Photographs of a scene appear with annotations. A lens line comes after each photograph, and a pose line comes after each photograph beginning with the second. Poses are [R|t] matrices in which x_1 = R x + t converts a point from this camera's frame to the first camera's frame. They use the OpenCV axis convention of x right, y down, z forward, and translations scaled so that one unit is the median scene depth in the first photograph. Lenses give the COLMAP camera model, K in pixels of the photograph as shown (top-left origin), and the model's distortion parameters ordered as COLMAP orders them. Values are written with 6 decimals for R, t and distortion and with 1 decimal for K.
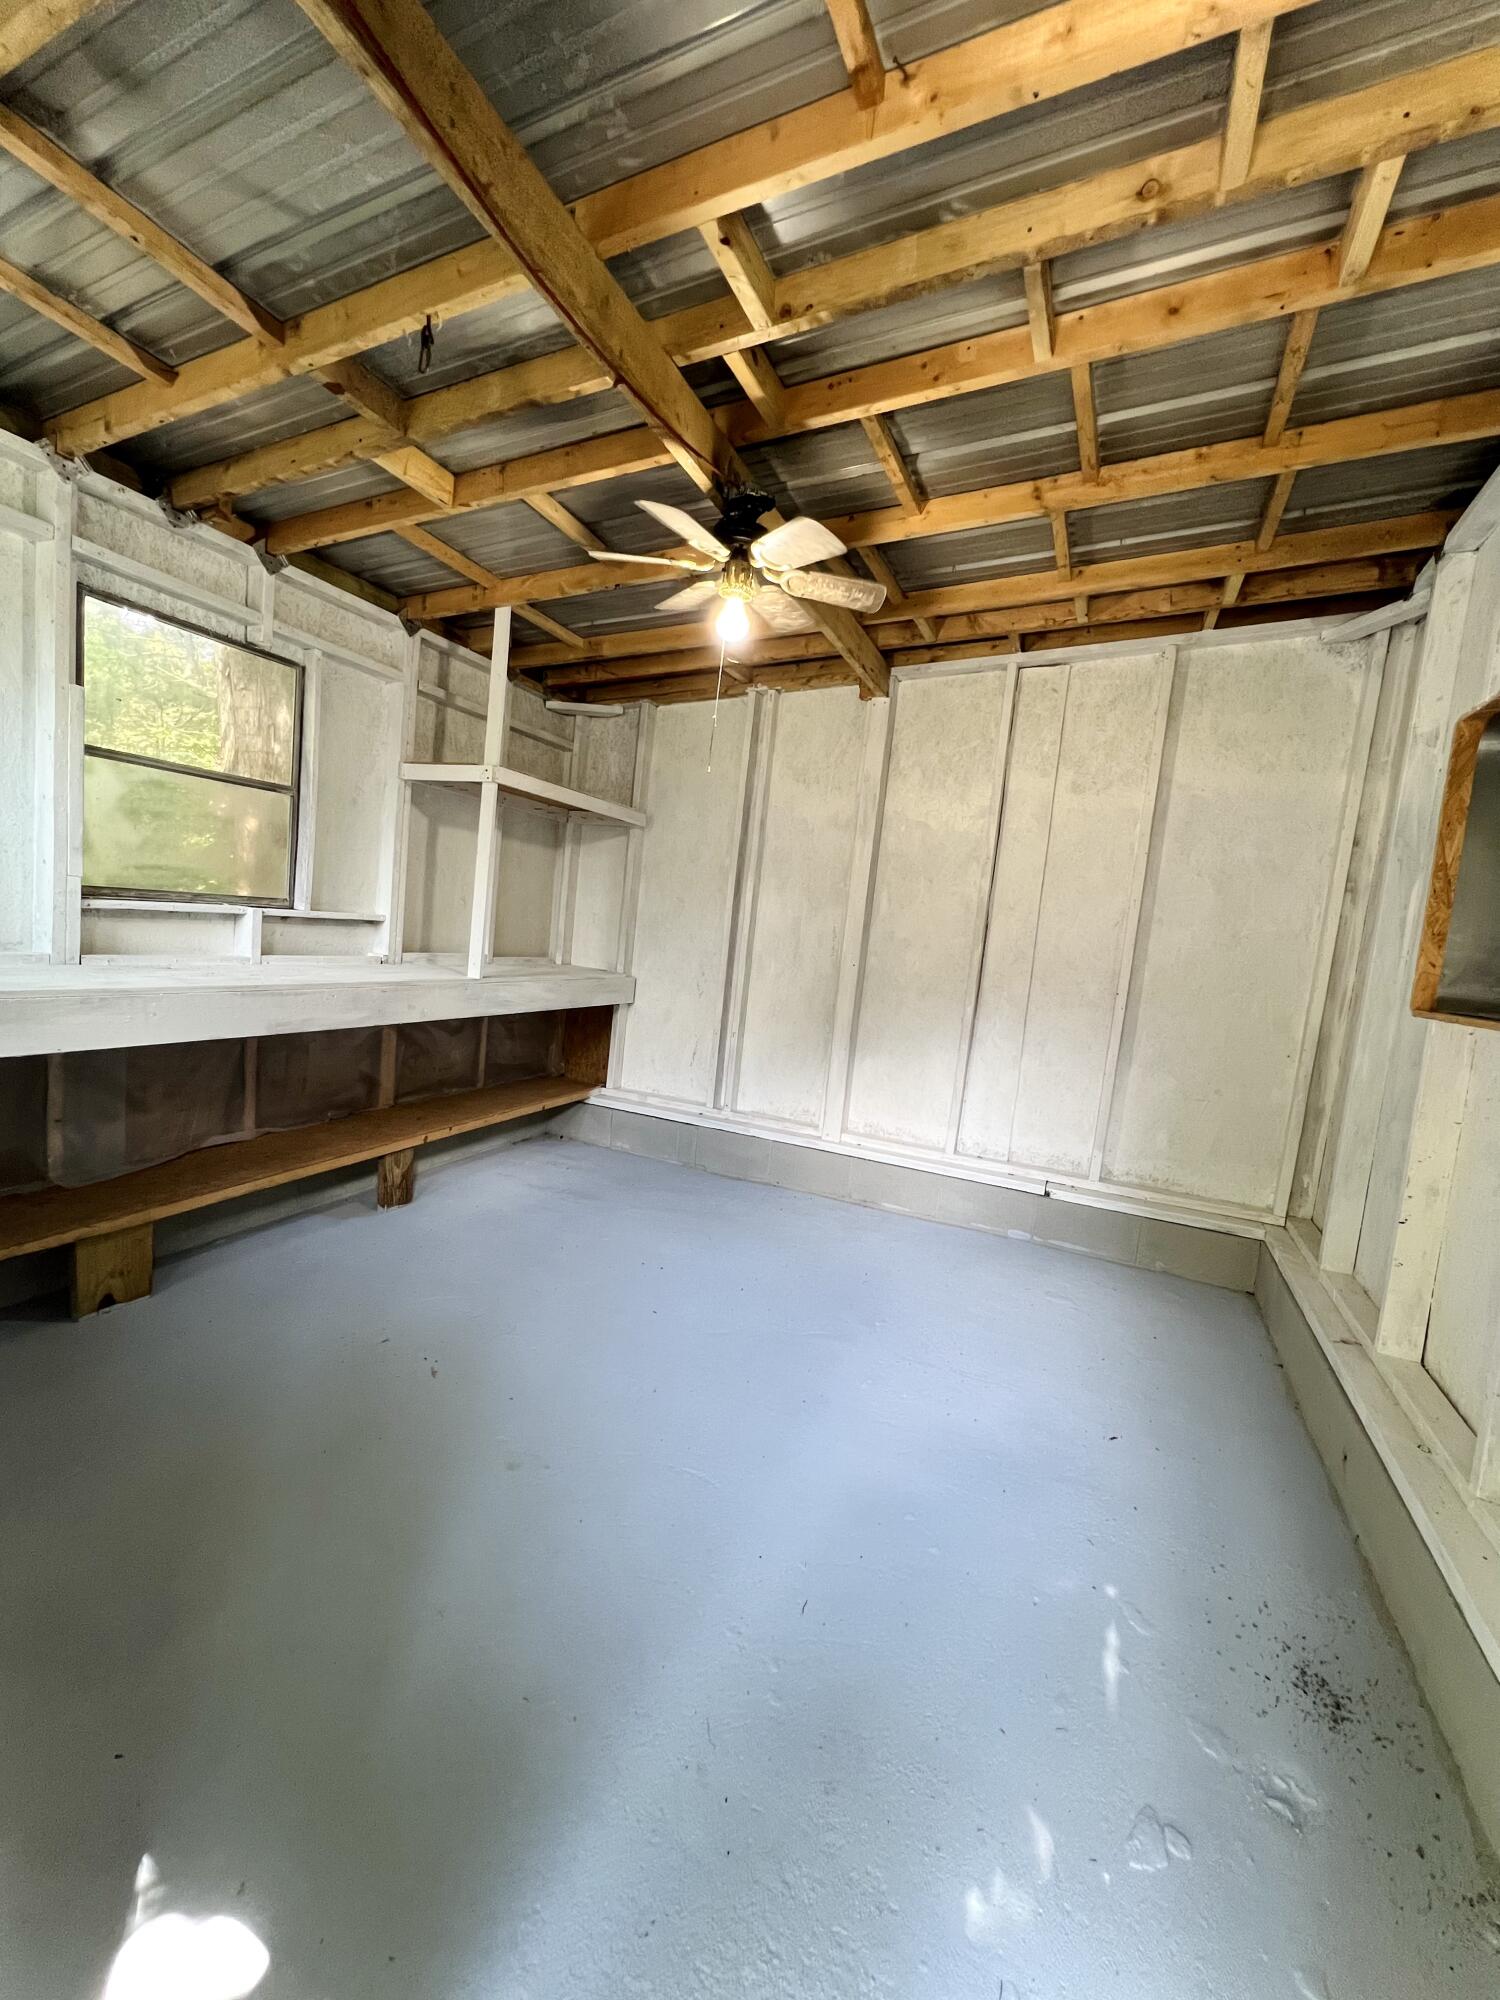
lens RADIAL K [[808.4, 0, 750.0], [0, 808.4, 1000.0], [0, 0, 1]] dist [0.000565, 0.000039]
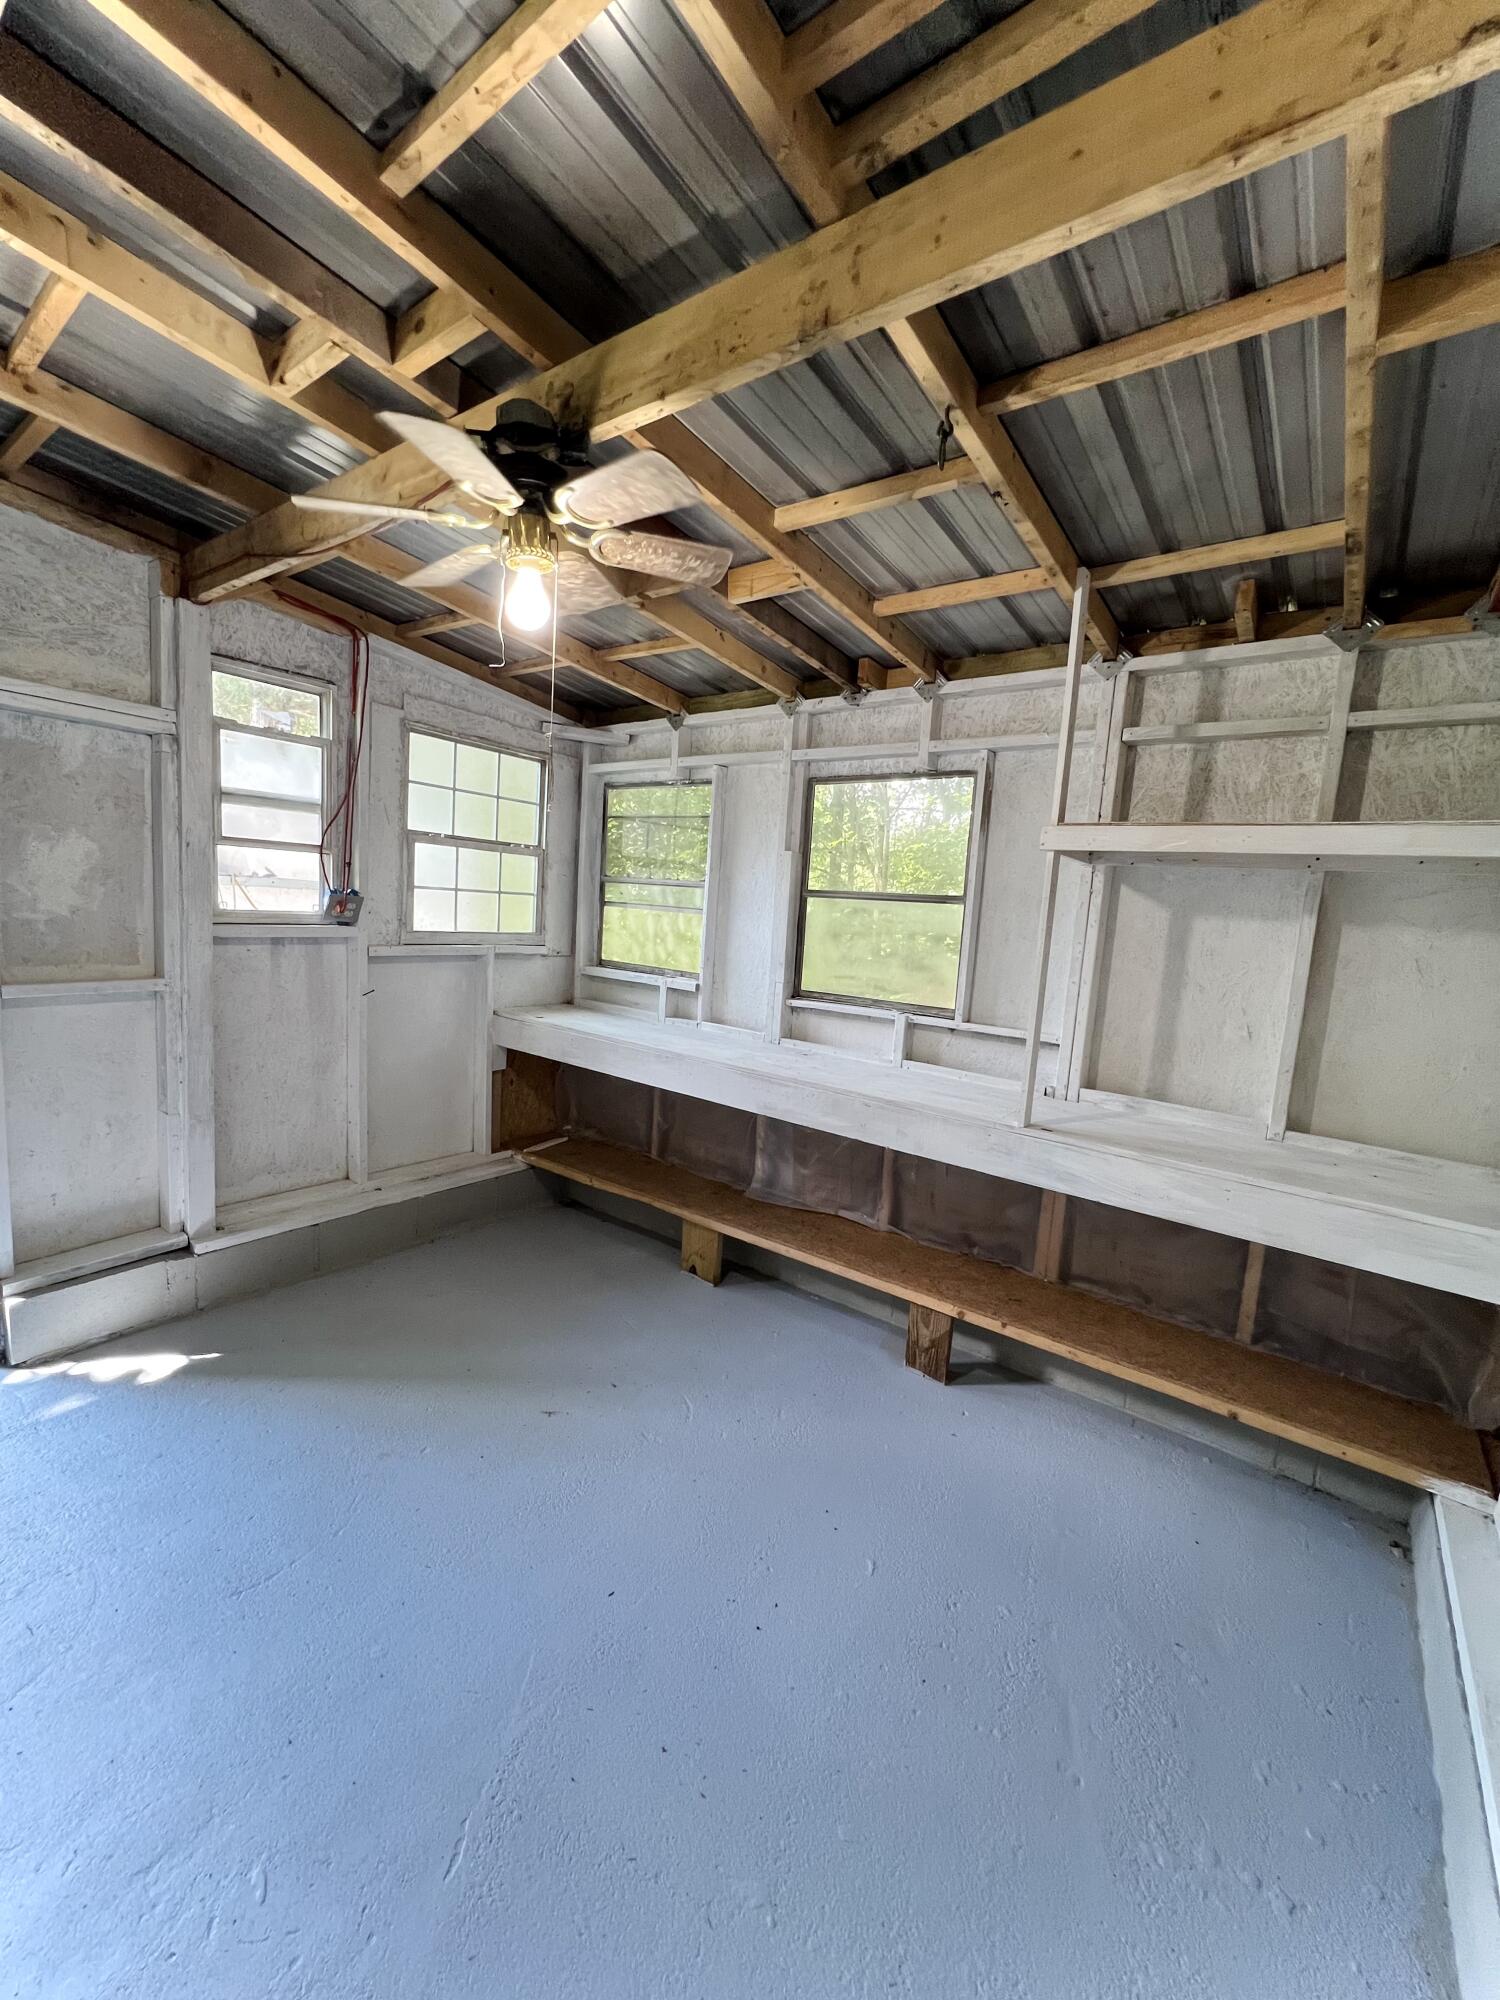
lens RADIAL K [[808.4, 0, 750.0], [0, 808.4, 1000.0], [0, 0, 1]] dist [0.000565, 0.000039]
pose [[-0.225761, -0.001292, -0.974182, 0.455422], [-0.177354, 0.983342, 0.039797, -0.137411], [0.957903, 0.181760, -0.222229, 1.022478]]
